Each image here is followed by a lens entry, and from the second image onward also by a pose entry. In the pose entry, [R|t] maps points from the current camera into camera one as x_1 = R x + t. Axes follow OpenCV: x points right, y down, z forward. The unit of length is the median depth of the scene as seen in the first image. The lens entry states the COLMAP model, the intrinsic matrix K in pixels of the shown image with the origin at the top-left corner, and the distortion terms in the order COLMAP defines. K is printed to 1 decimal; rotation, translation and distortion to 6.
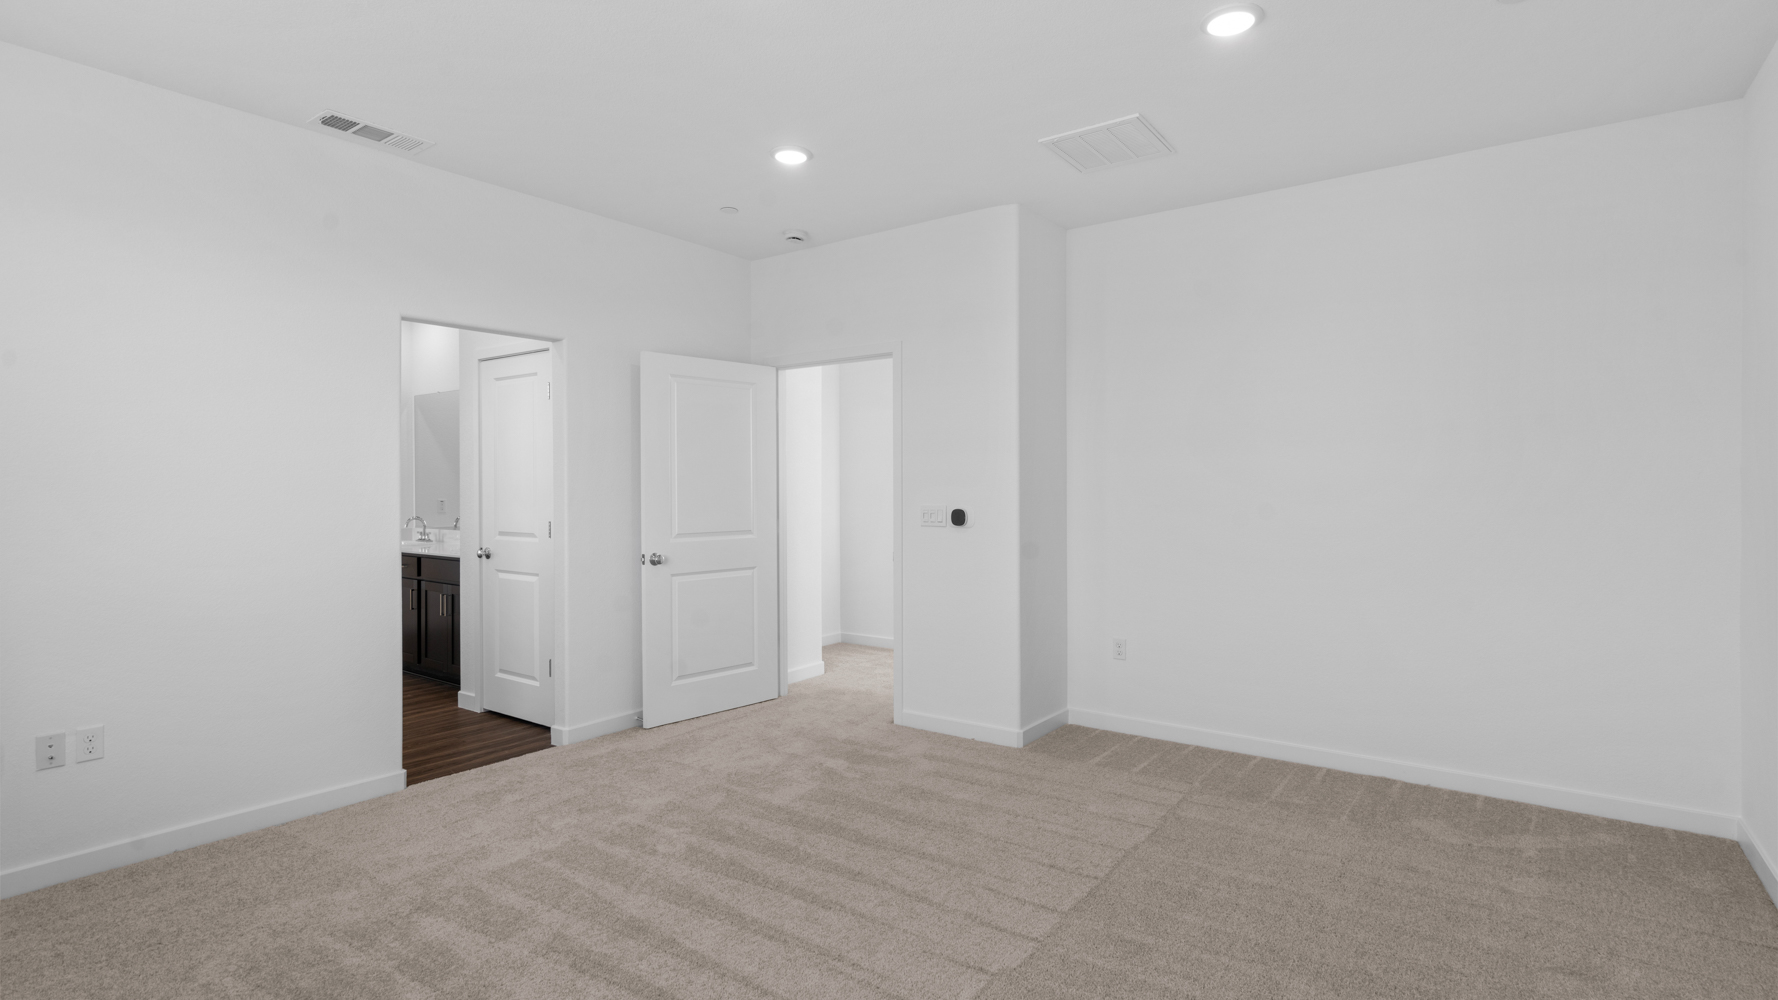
lens RADIAL K [[856.2, 0, 886.1], [0, 856.2, 489.4], [0, 0, 1]] dist [0.003342, 0.001229]
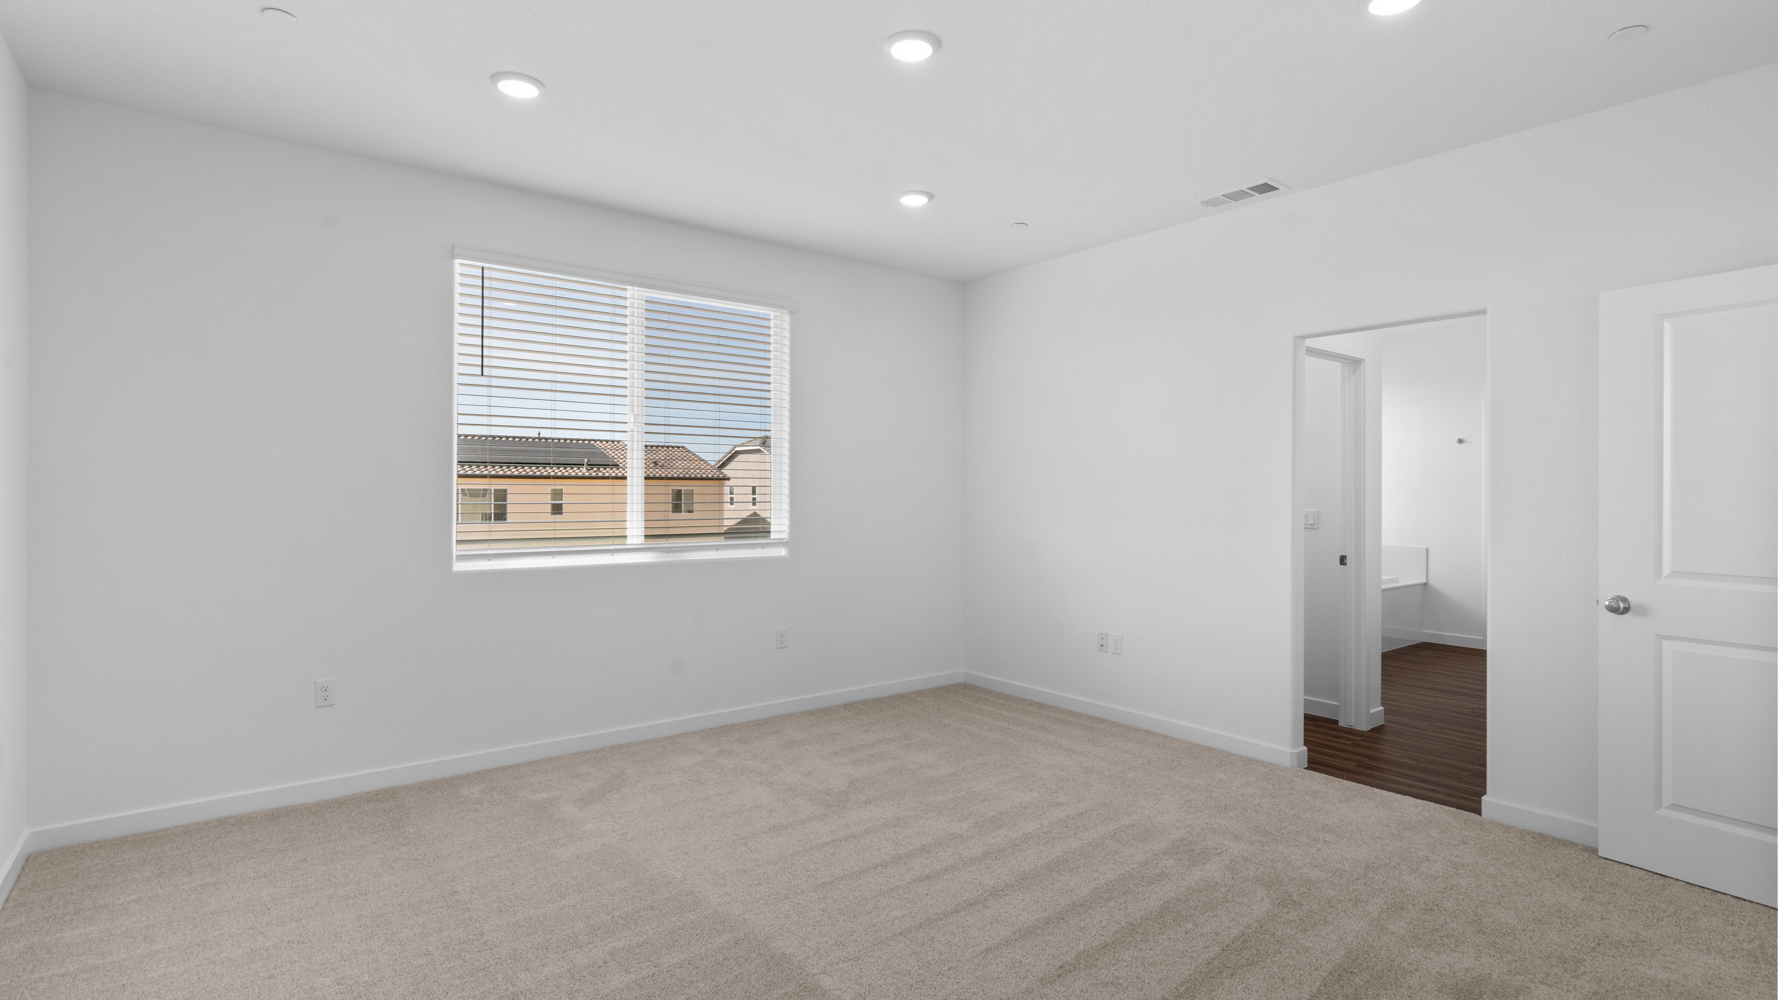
lens RADIAL K [[856.2, 0, 886.1], [0, 856.2, 489.4], [0, 0, 1]] dist [0.003342, 0.001229]
pose [[-0.256025, -0.000600, -0.966670, 0.717438], [-0.008574, 0.999962, 0.001650, -0.003785], [0.966632, 0.008711, -0.256020, 0.885545]]
